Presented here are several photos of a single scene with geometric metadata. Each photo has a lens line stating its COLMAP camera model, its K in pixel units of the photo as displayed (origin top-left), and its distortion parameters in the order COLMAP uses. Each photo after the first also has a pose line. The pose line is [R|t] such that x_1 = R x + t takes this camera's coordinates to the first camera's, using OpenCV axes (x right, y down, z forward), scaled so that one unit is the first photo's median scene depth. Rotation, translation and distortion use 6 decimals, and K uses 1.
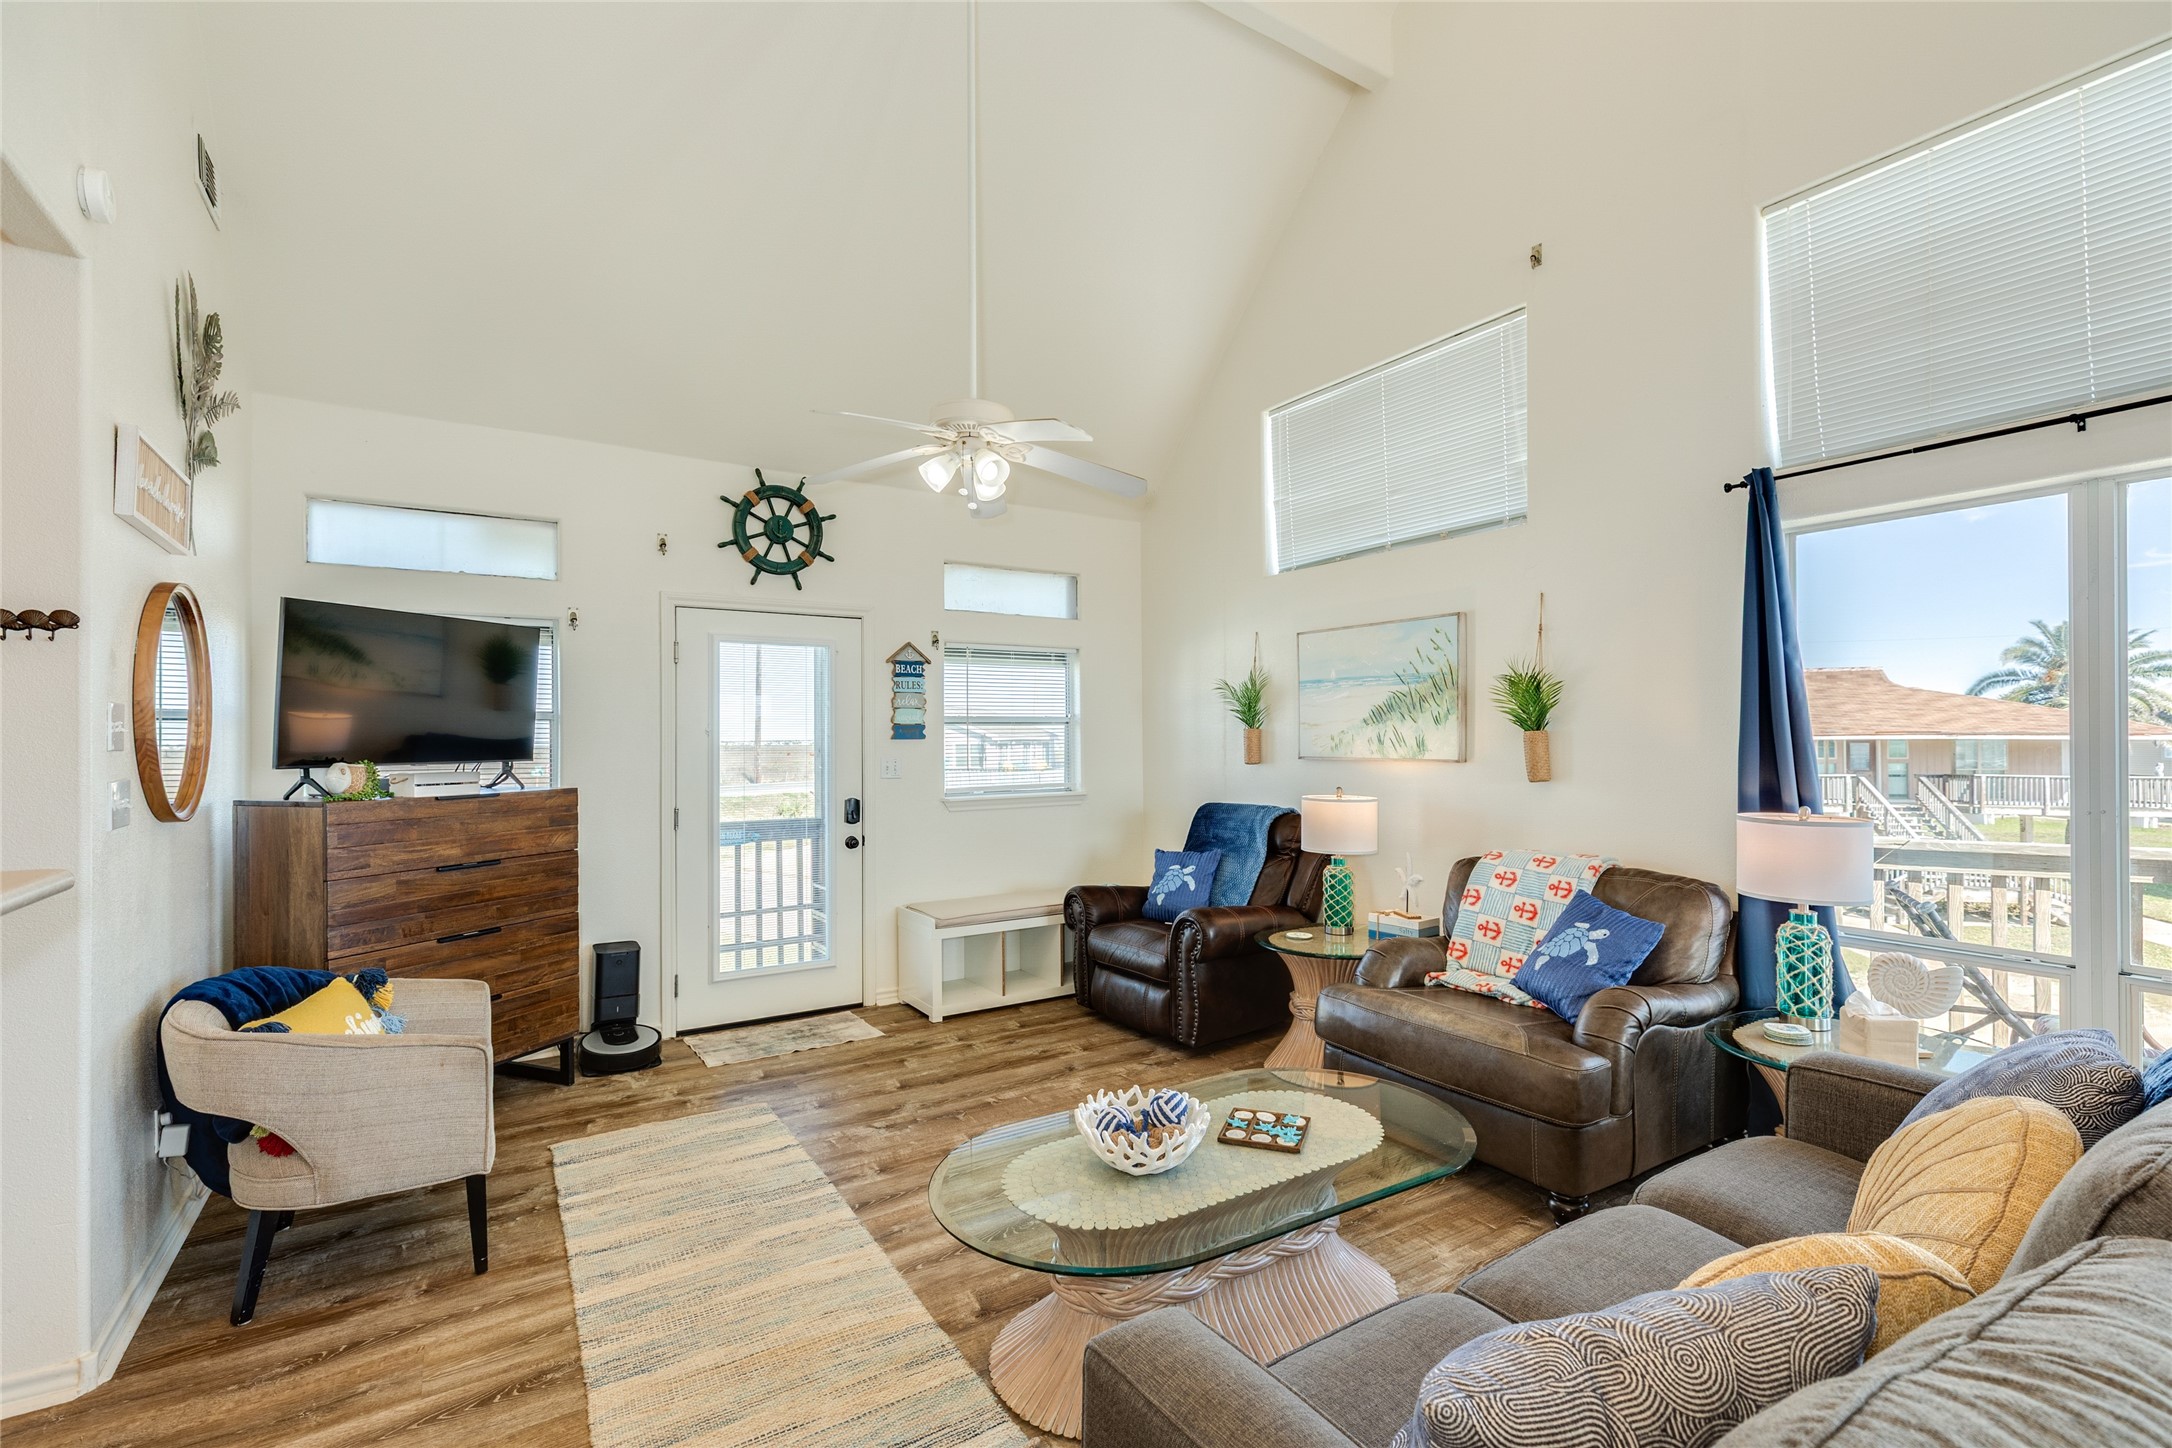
lens RADIAL K [[983.6, 0, 1089.6], [0, 983.6, 730.6], [0, 0, 1]] dist [0.009824, -0.002232]
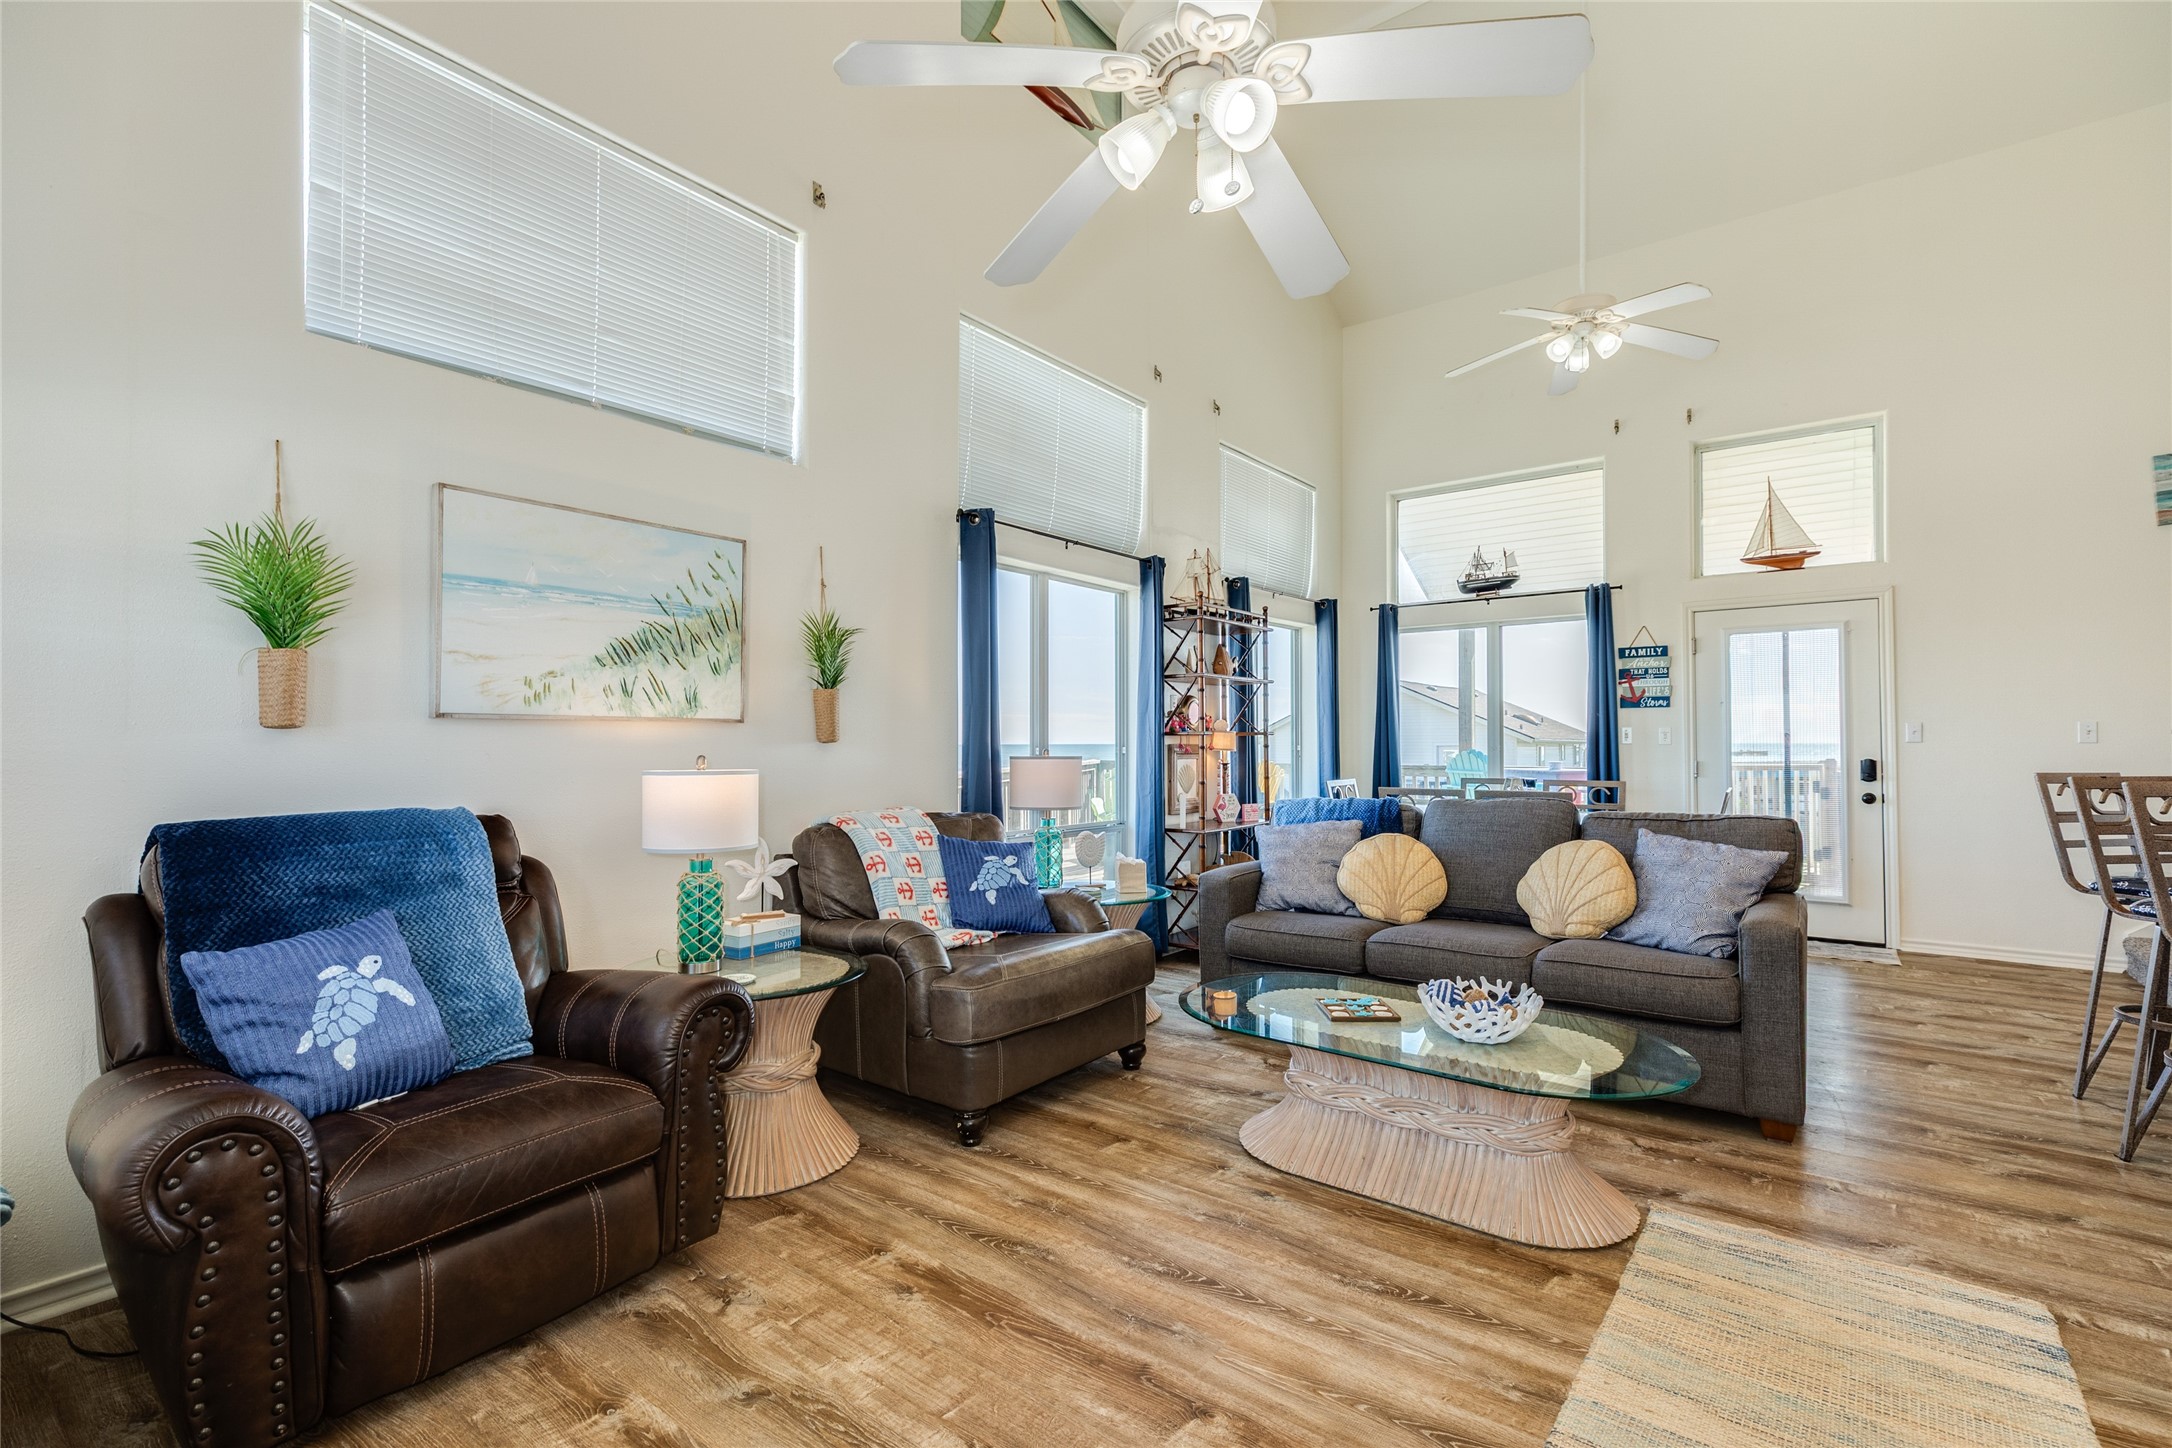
lens RADIAL K [[965.5, 0, 1070.8], [0, 965.5, 741.3], [0, 0, 1]] dist [0.010643, -0.001632]
pose [[-0.338896, 0.005857, 0.940806, -0.431649], [-0.005595, 0.999950, -0.008241, 0.047962], [-0.940807, -0.008057, -0.338846, 0.919109]]
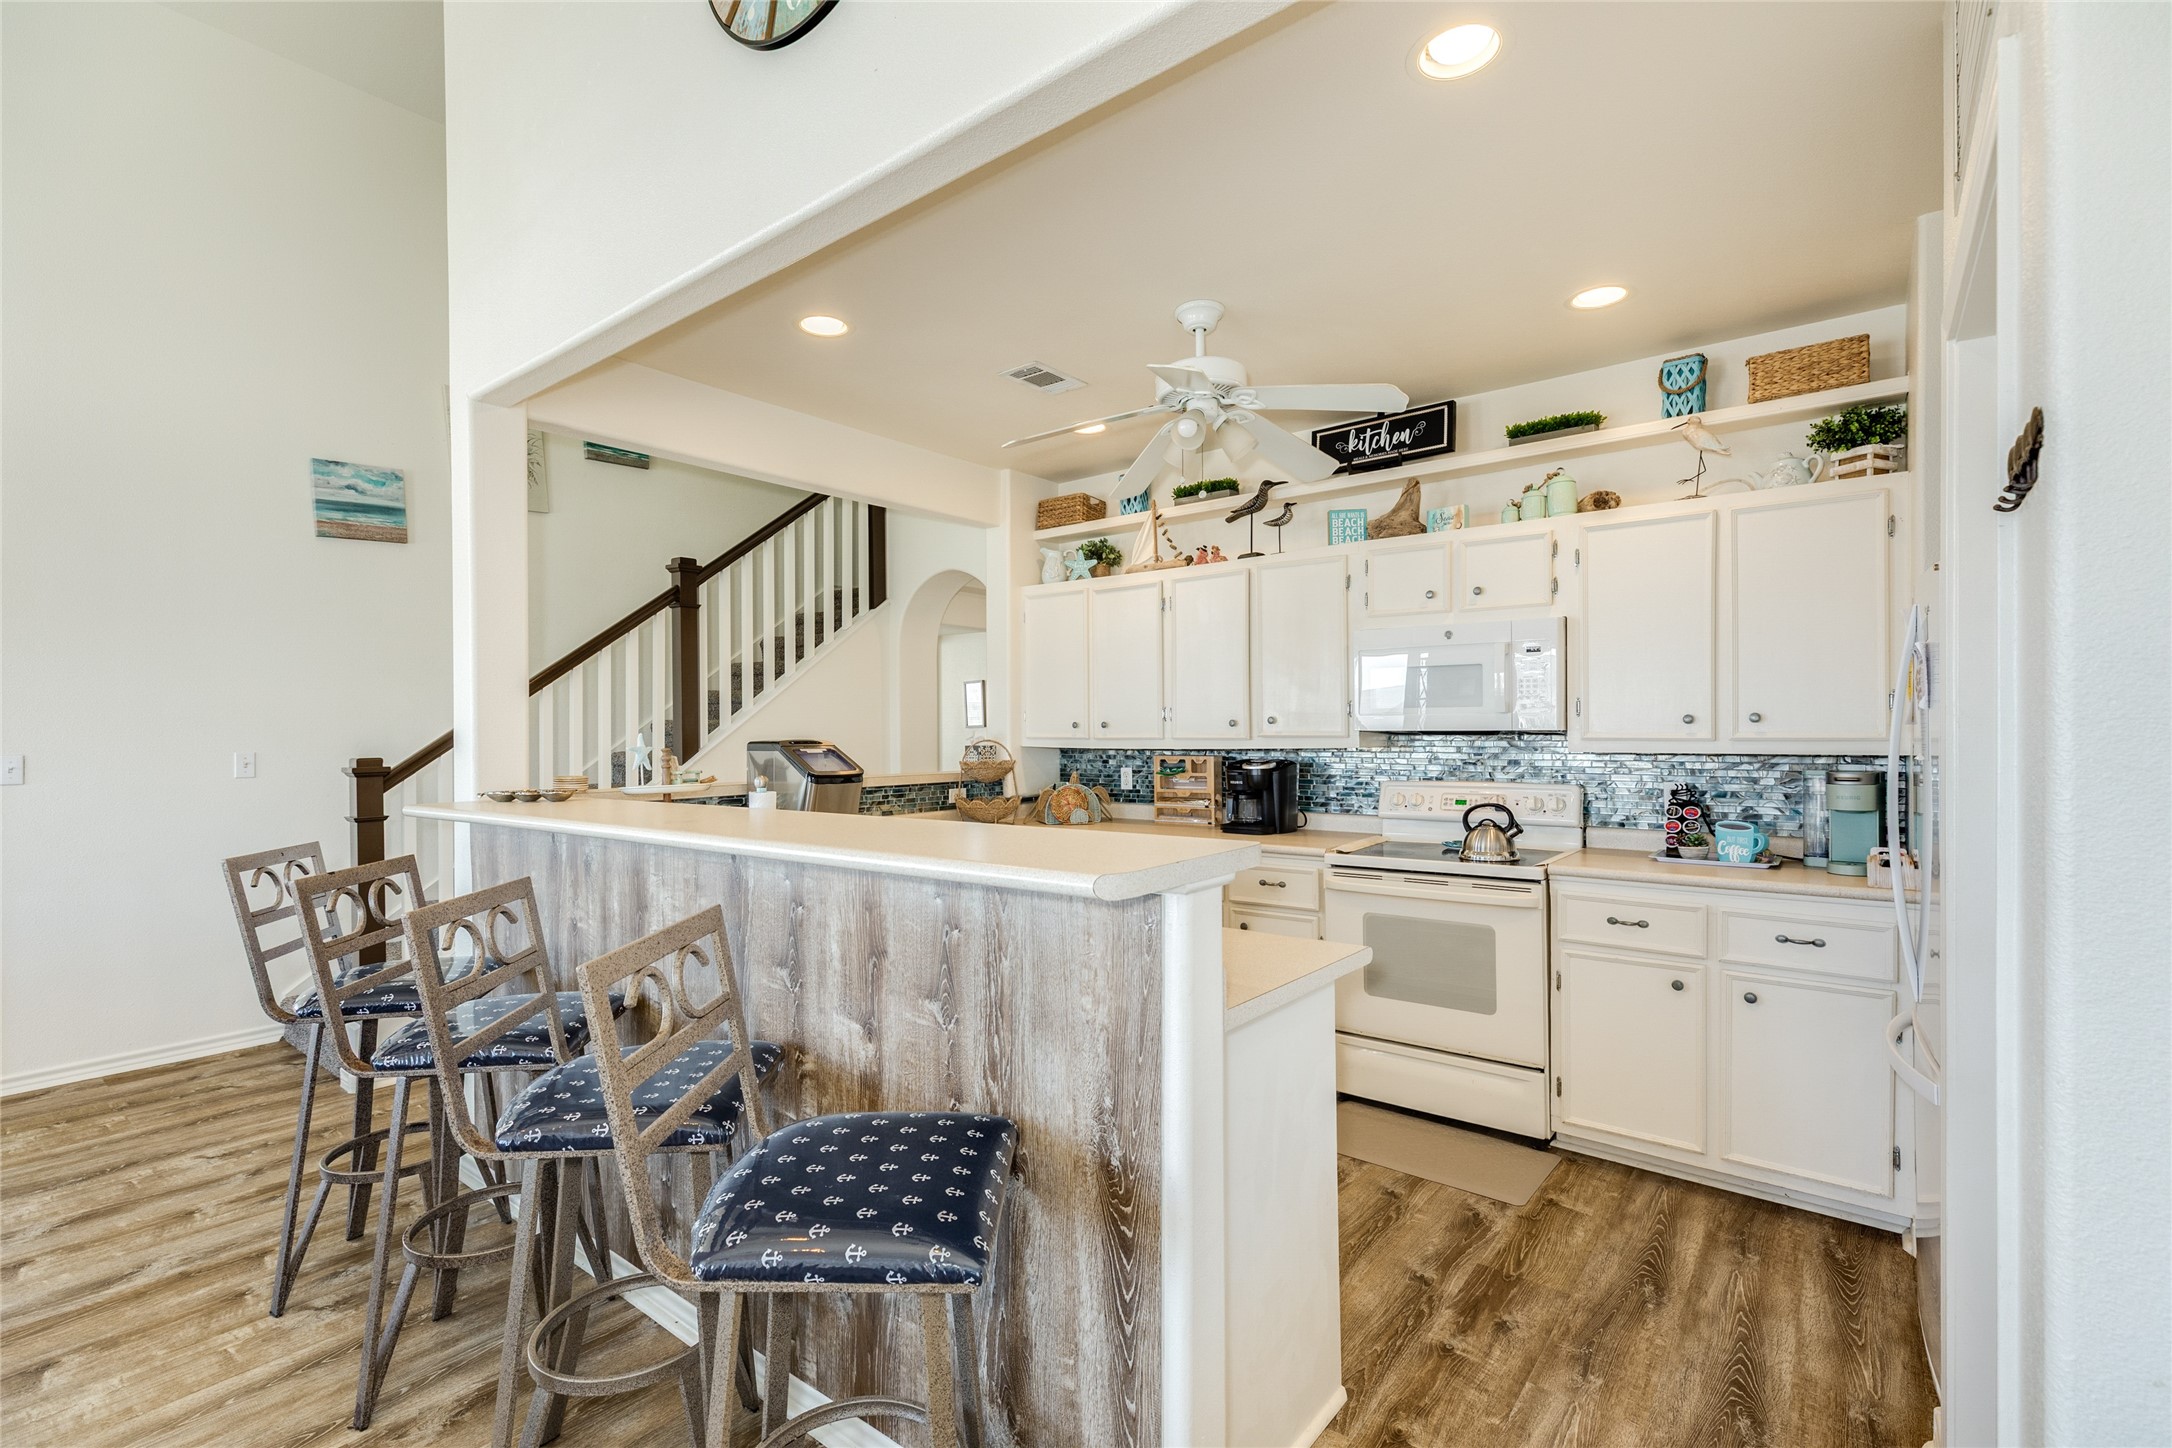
lens RADIAL K [[965.5, 0, 1086.2], [0, 965.5, 723.8], [0, 0, 1]] dist [0.010643, -0.001632]
pose [[-0.946886, 0.008591, -0.321456, -0.238140], [0.013535, 0.999822, -0.013149, 0.004395], [0.321286, -0.016801, -0.946833, 0.586002]]
